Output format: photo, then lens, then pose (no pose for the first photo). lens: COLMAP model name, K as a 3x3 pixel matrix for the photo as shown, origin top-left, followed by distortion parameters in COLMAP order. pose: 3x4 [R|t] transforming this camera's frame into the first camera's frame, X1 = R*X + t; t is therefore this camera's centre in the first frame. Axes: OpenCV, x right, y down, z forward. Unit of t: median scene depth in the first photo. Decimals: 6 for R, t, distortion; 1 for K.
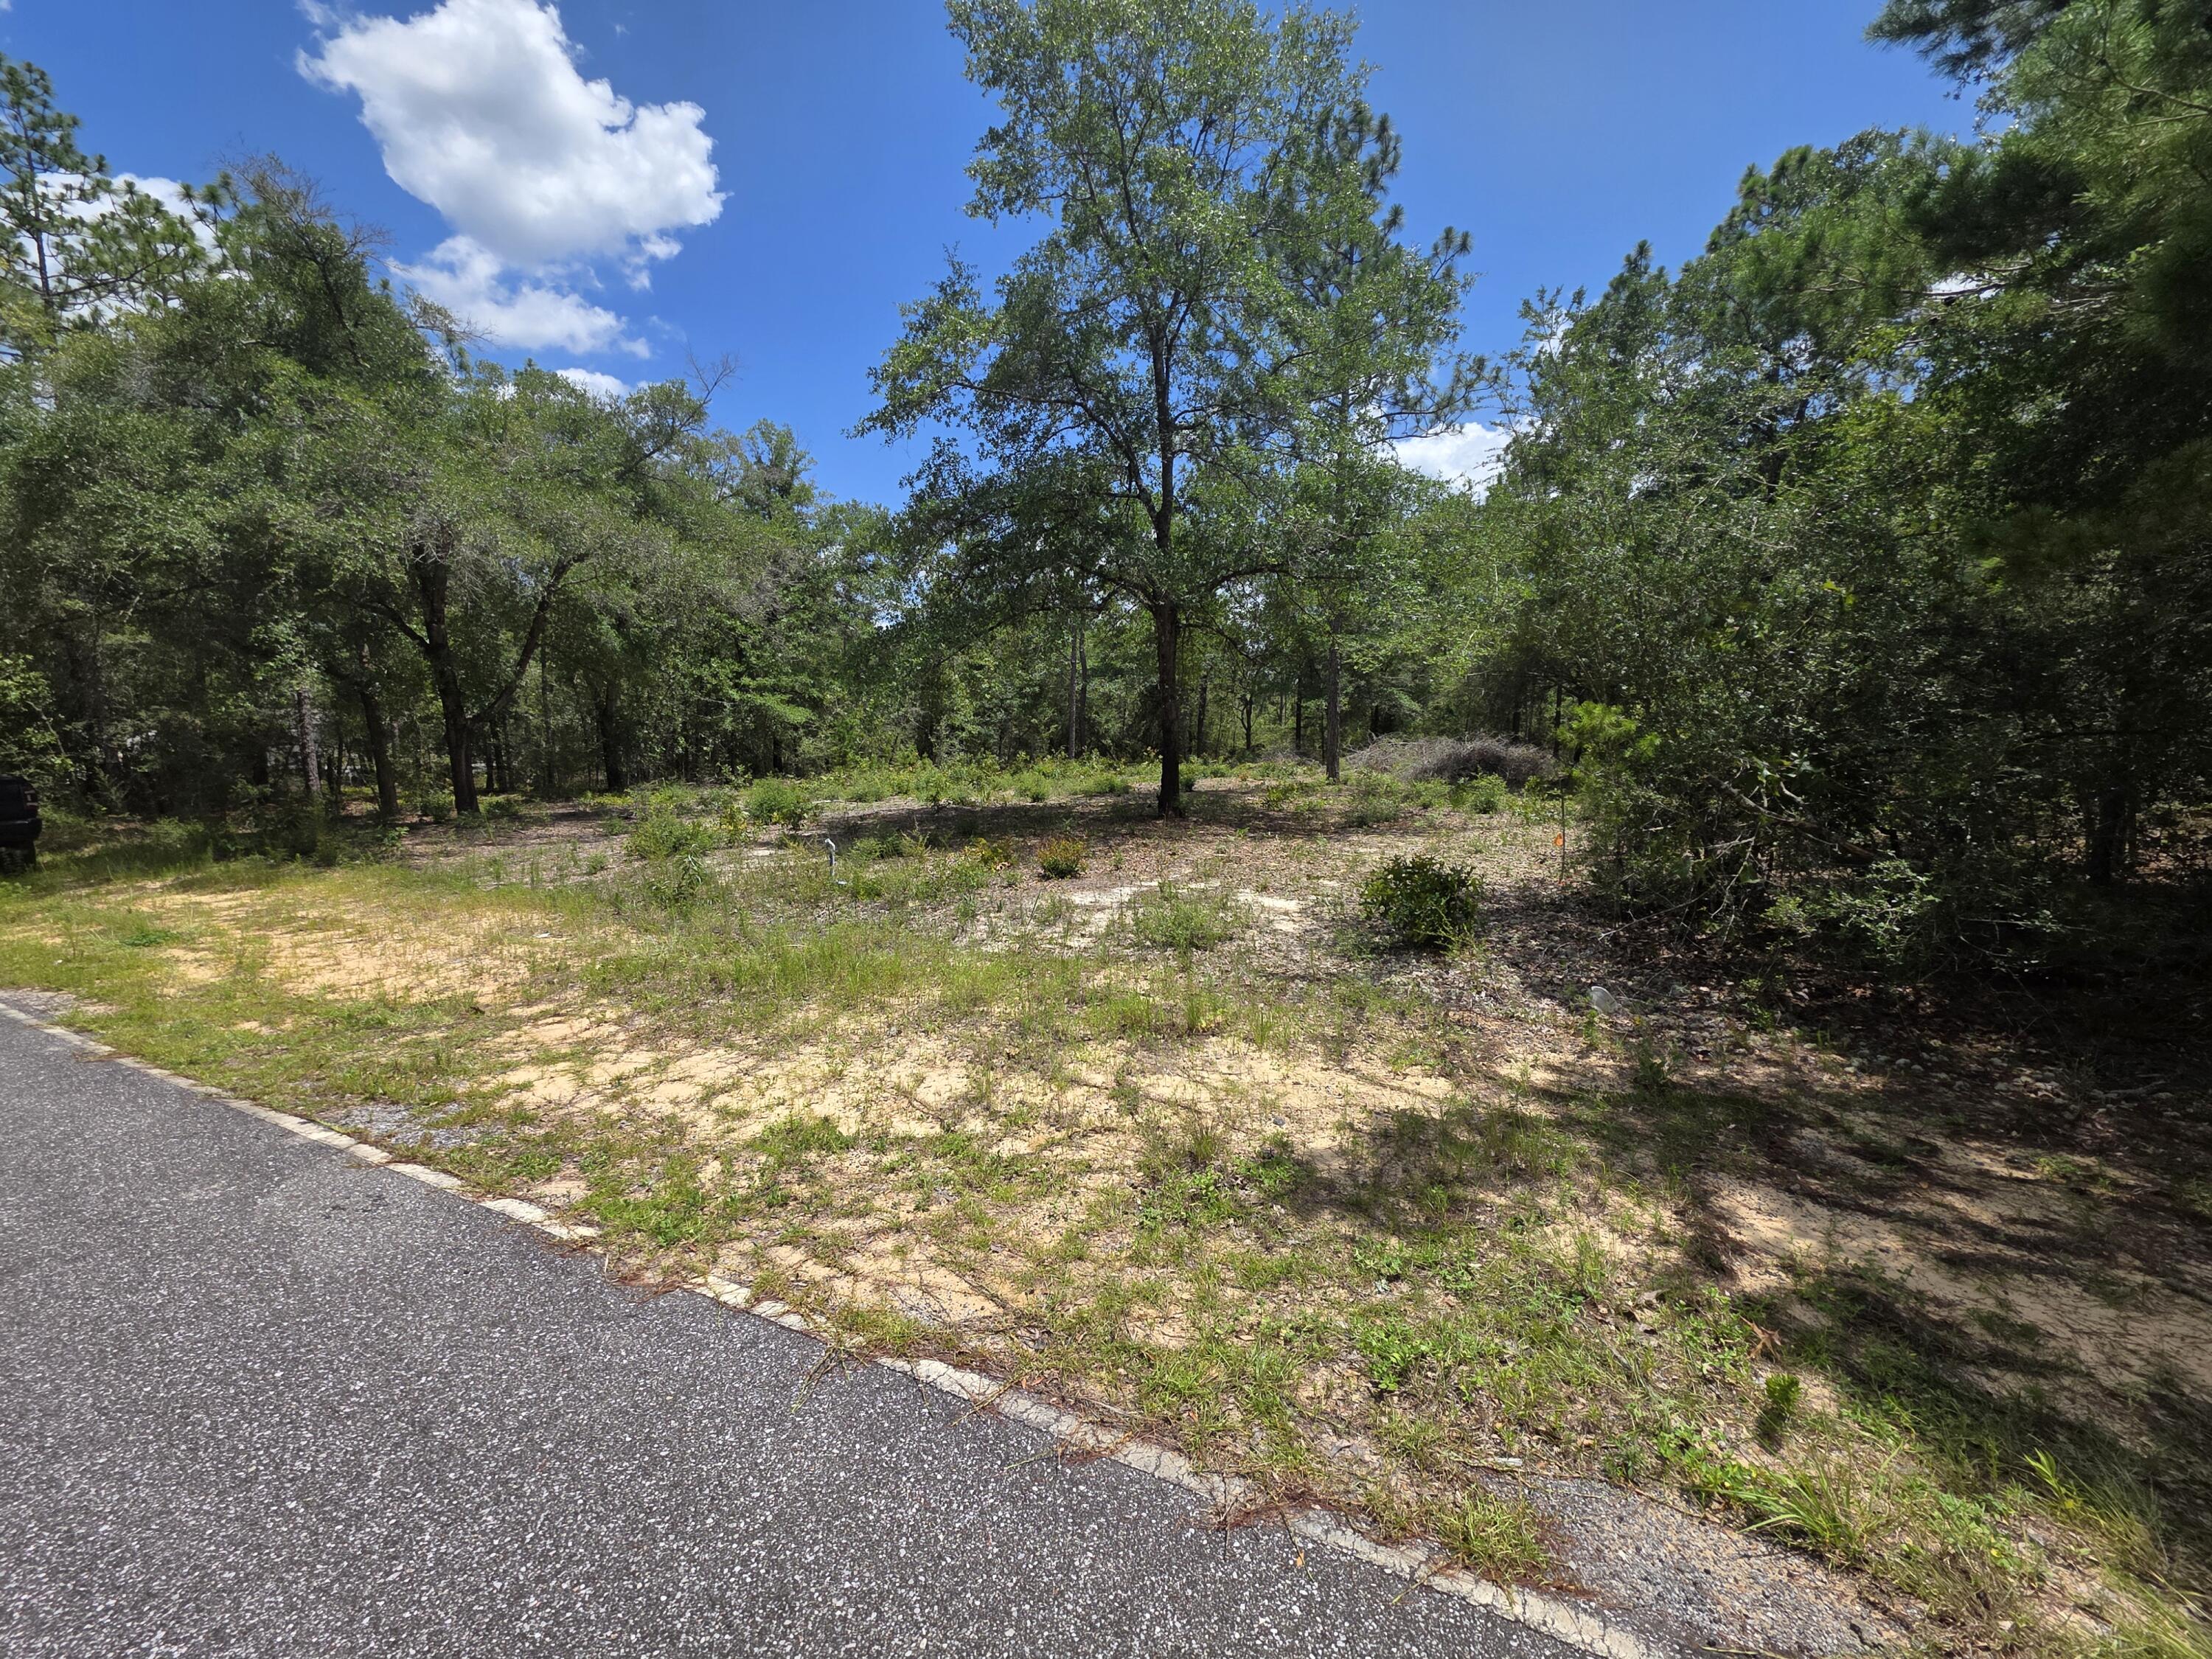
lens RADIAL K [[878.0, 0, 1108.8], [0, 878.0, 822.8], [0, 0, 1]] dist [-0.009278, -0.000243]
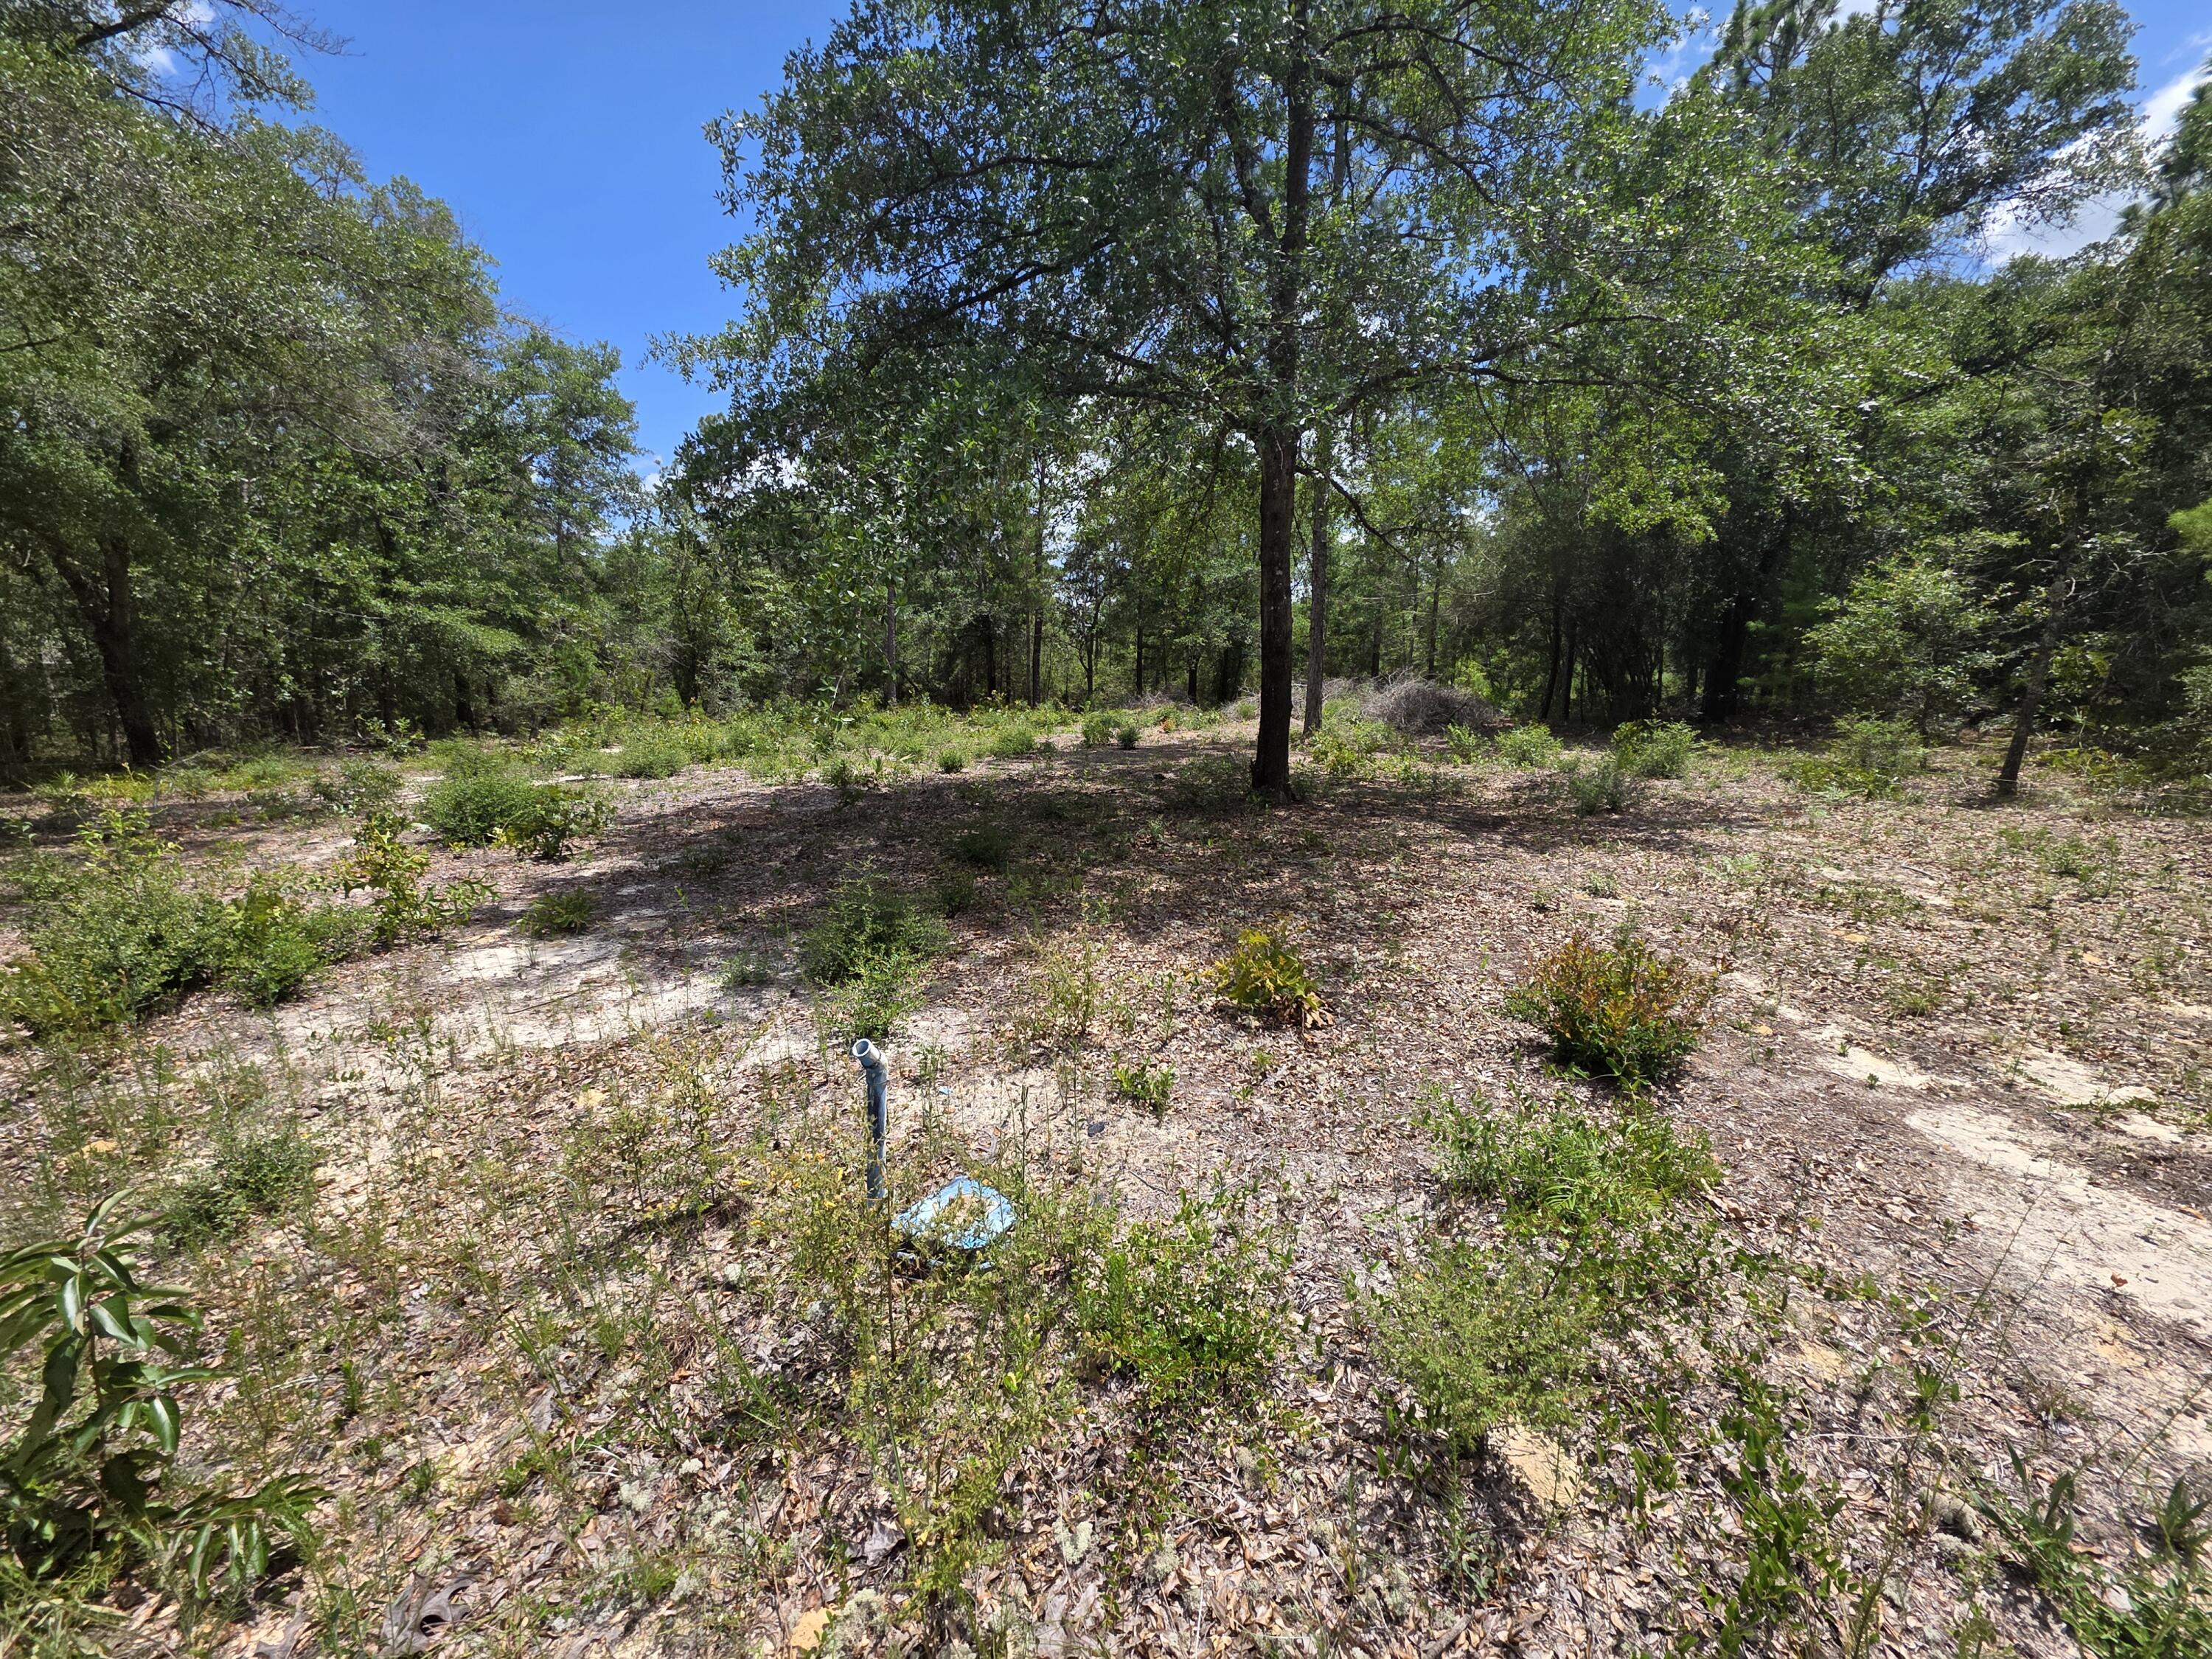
lens RADIAL K [[878.0, 0, 1114.9], [0, 878.0, 832.8], [0, 0, 1]] dist [-0.009278, -0.000243]
pose [[0.960210, -0.044449, 0.275719, -0.095860], [0.024838, 0.996933, 0.074216, -0.016026], [-0.278172, -0.064415, 0.958369, 0.229960]]
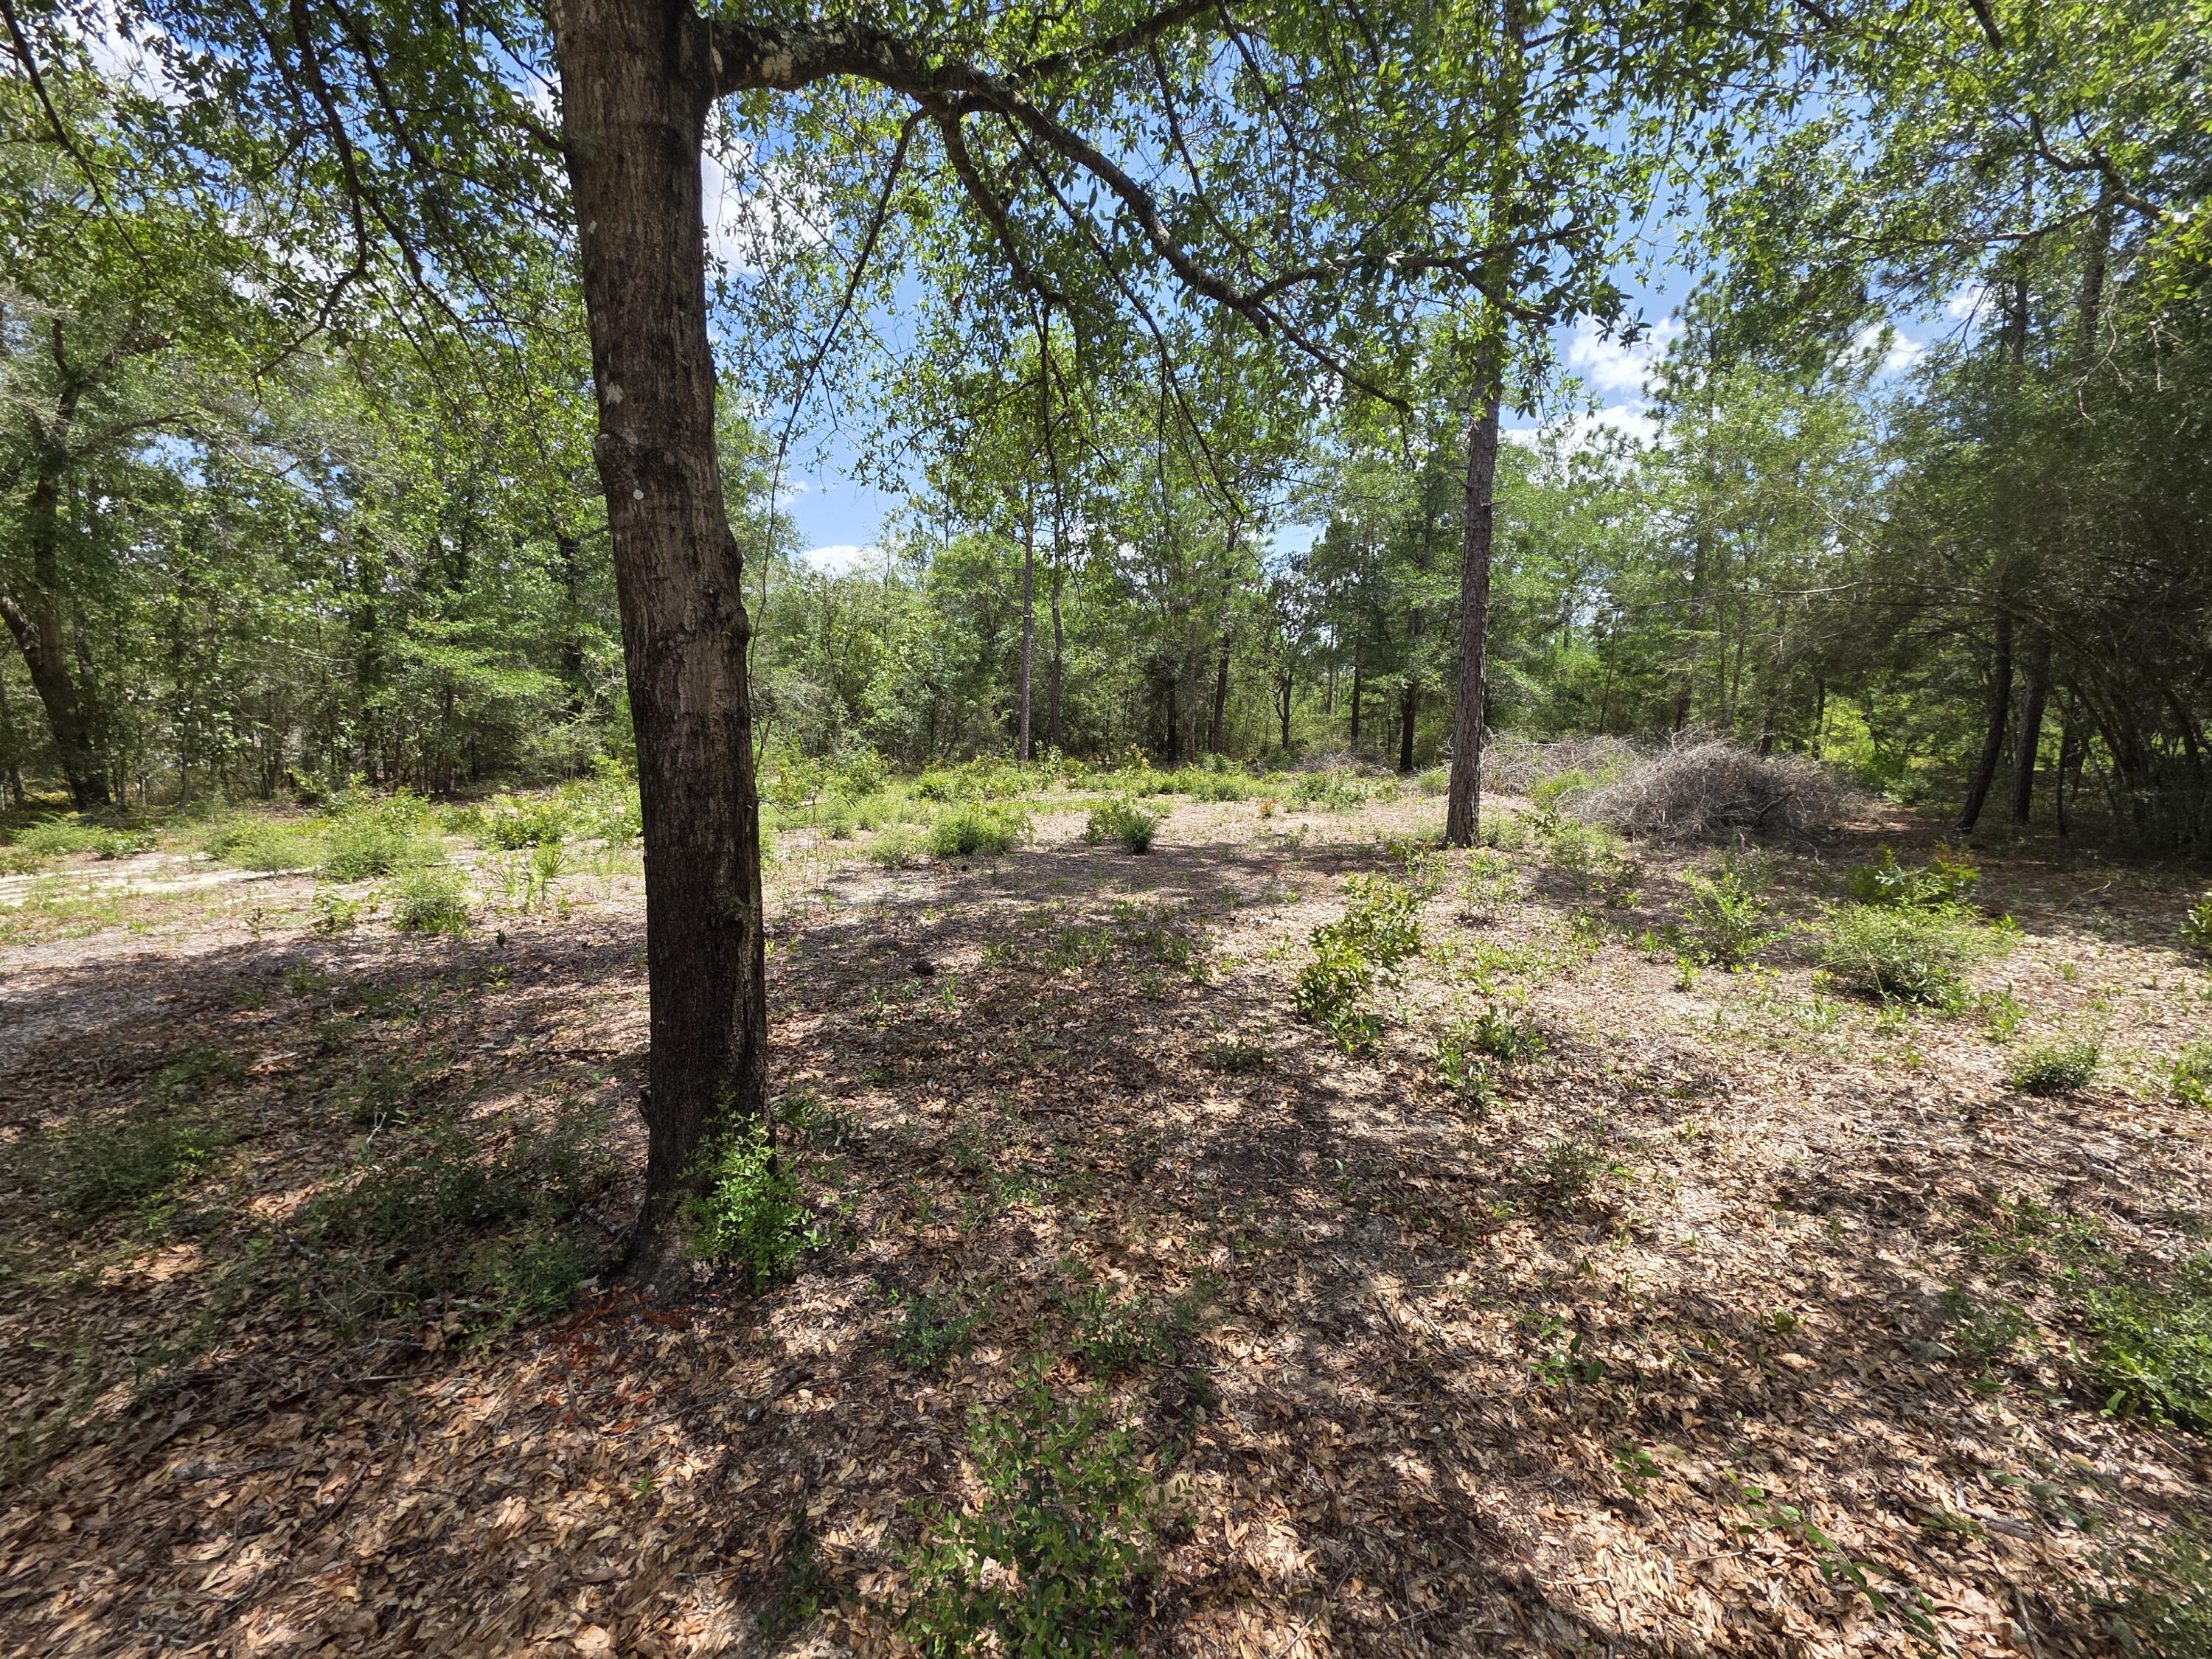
lens RADIAL K [[878.0, 0, 1110.4], [0, 878.0, 832.0], [0, 0, 1]] dist [-0.009278, -0.000243]
pose [[0.998909, 0.018669, -0.042810, 0.073498], [-0.017711, 0.999587, 0.022652, -0.043197], [0.043215, -0.021869, 0.998826, 0.420077]]
